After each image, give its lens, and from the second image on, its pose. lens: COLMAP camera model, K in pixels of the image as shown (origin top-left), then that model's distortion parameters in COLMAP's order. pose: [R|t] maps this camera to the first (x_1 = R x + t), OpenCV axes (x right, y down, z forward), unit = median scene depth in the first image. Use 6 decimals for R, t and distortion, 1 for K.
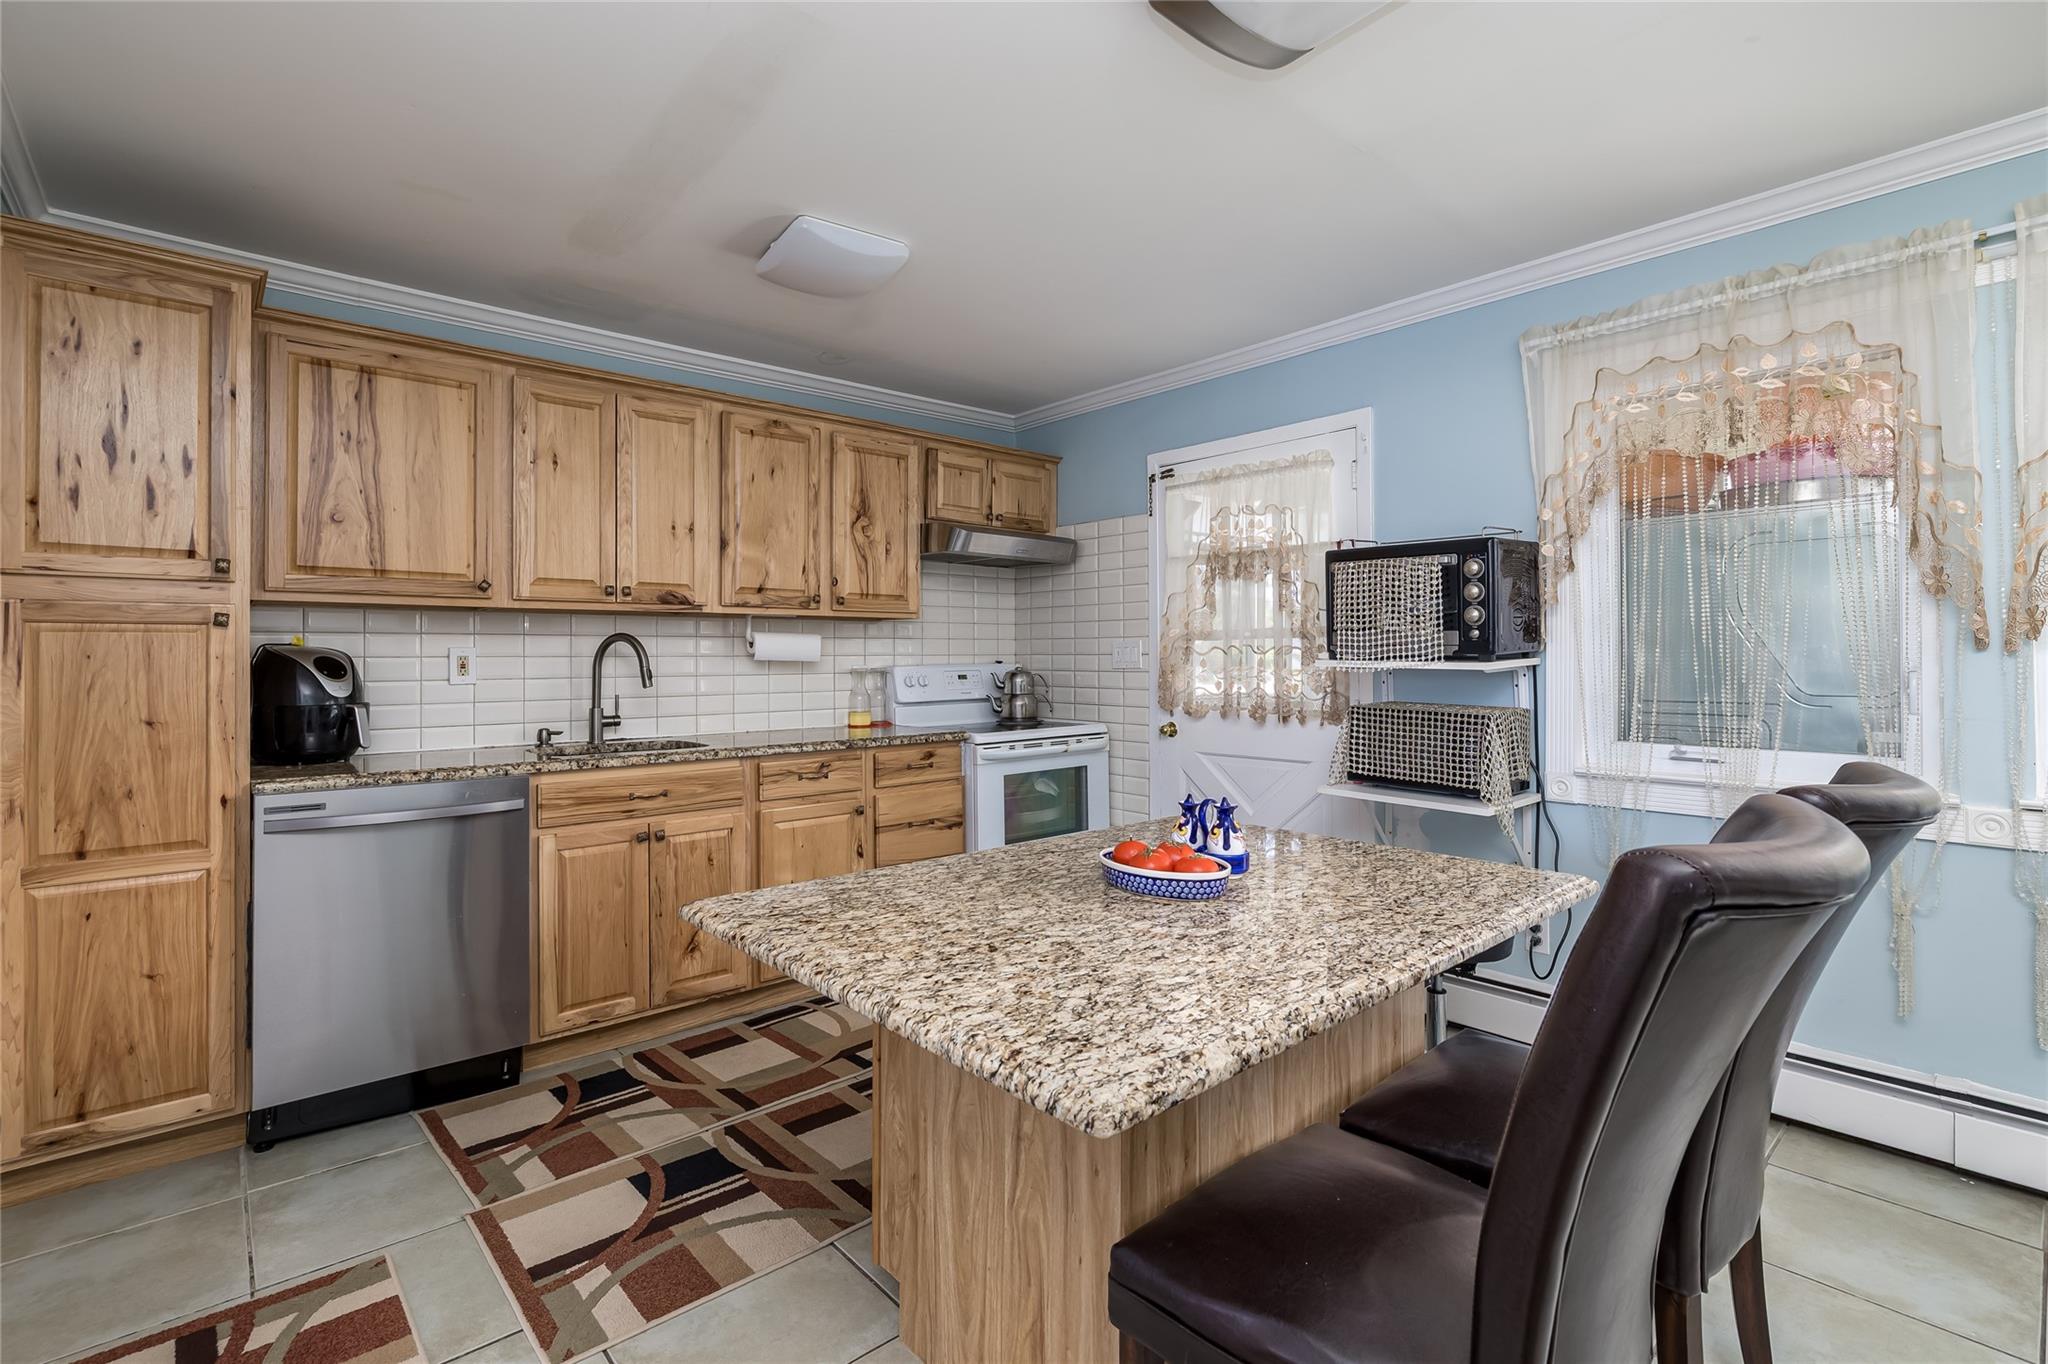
lens RADIAL K [[946.9, 0, 1025.3], [0, 946.9, 668.5], [0, 0, 1]] dist [-0.005350, 0.000055]
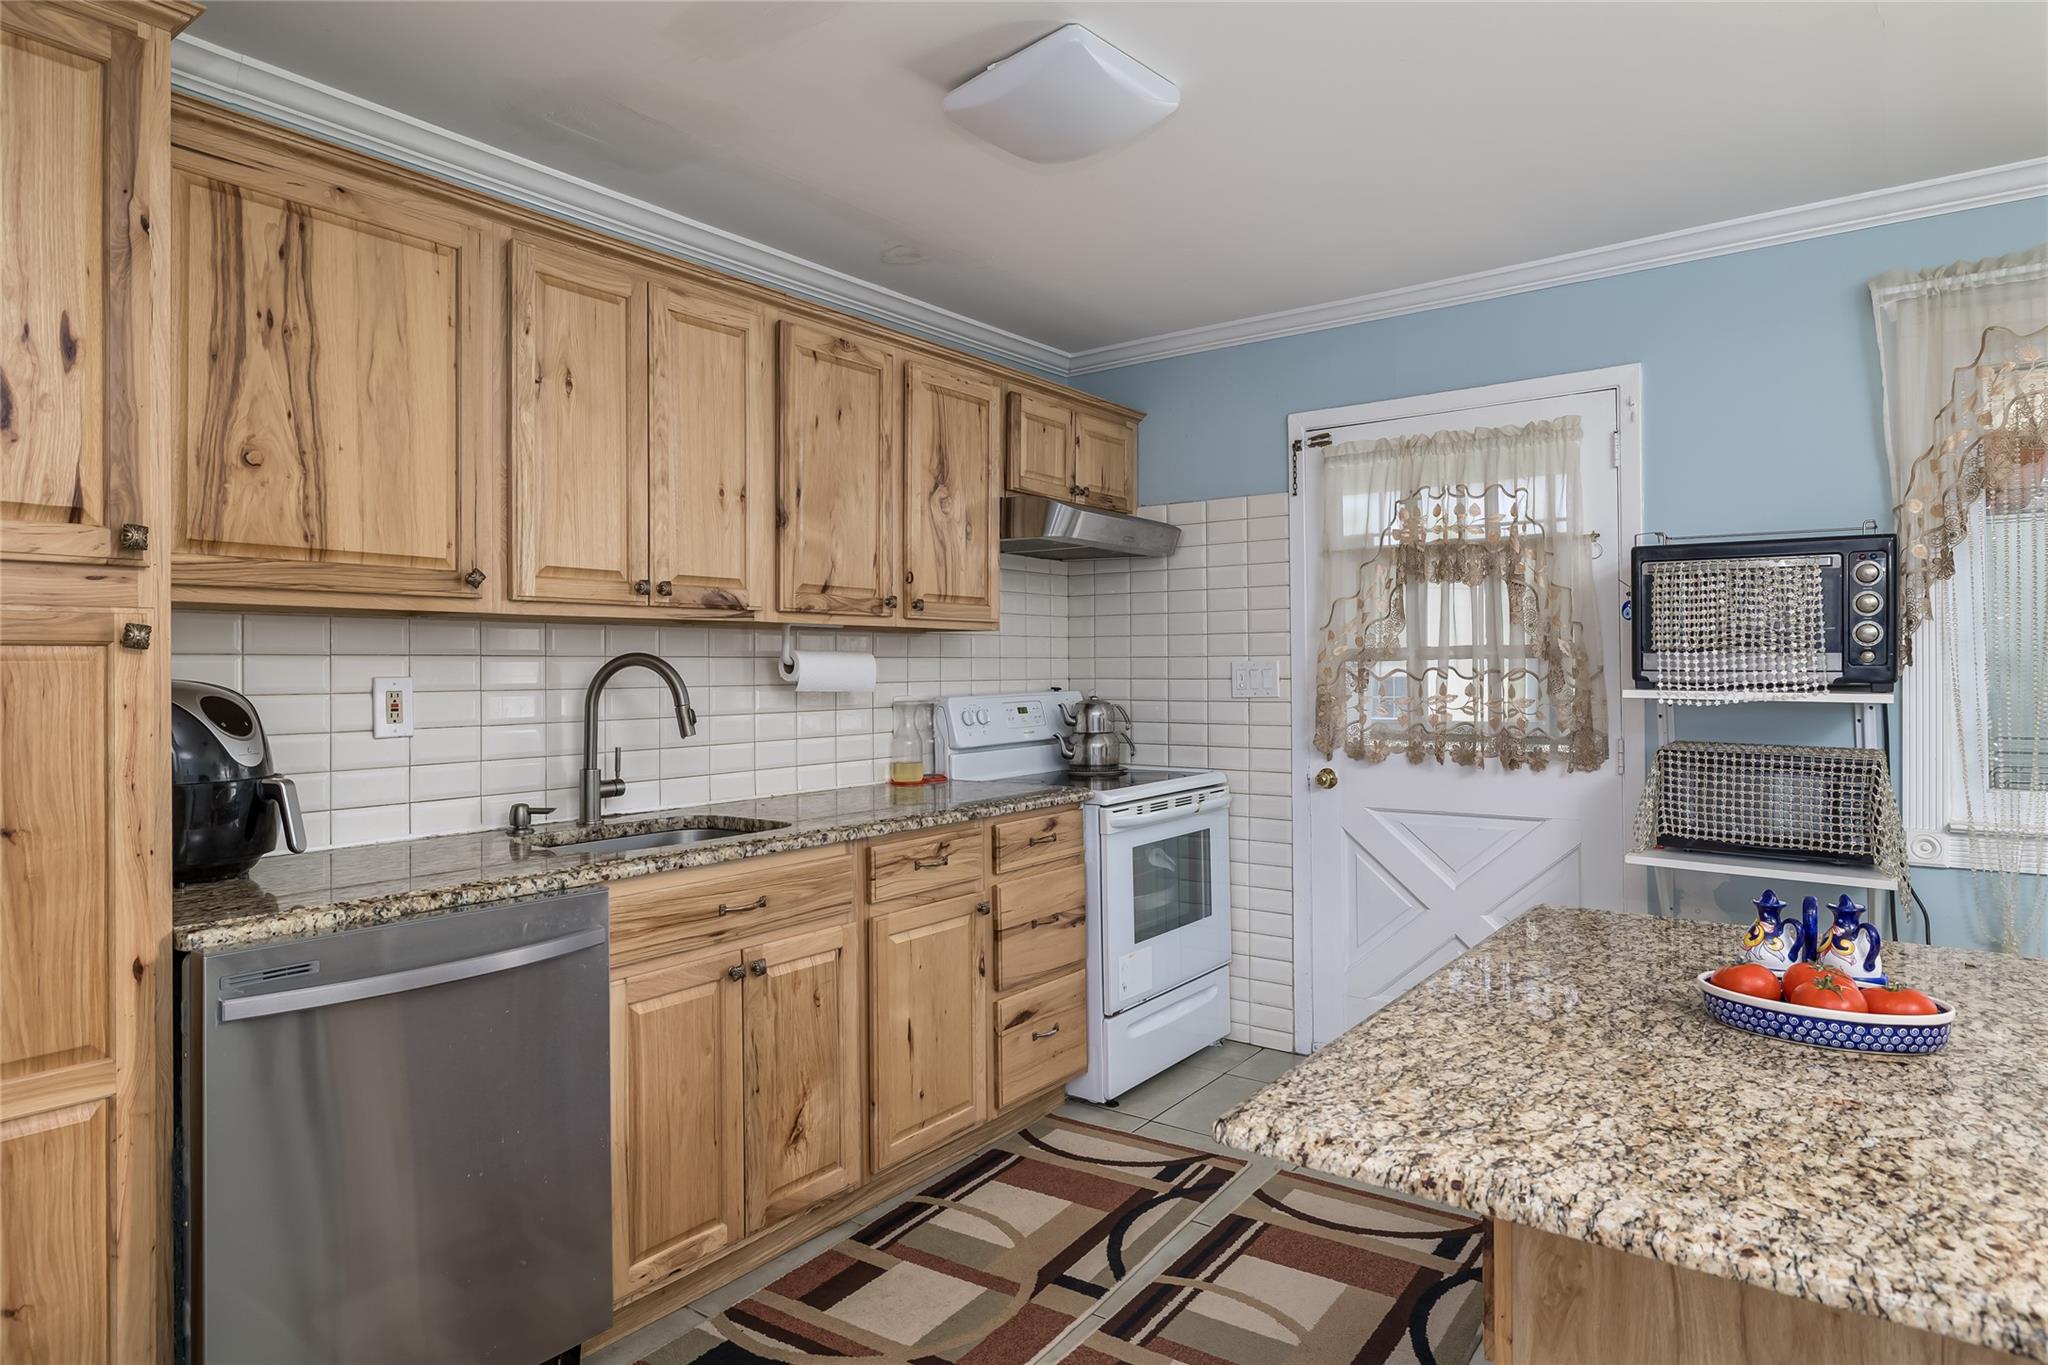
lens RADIAL K [[1178.5, 0, 1023.8], [0, 1178.5, 681.9], [0, 0, 1]] dist [0.004993, -0.003537]
pose [[0.978320, -0.004977, 0.207039, -0.381964], [0.005504, 0.999983, -0.001966, -0.016639], [-0.207026, 0.003063, 0.978331, 0.176111]]
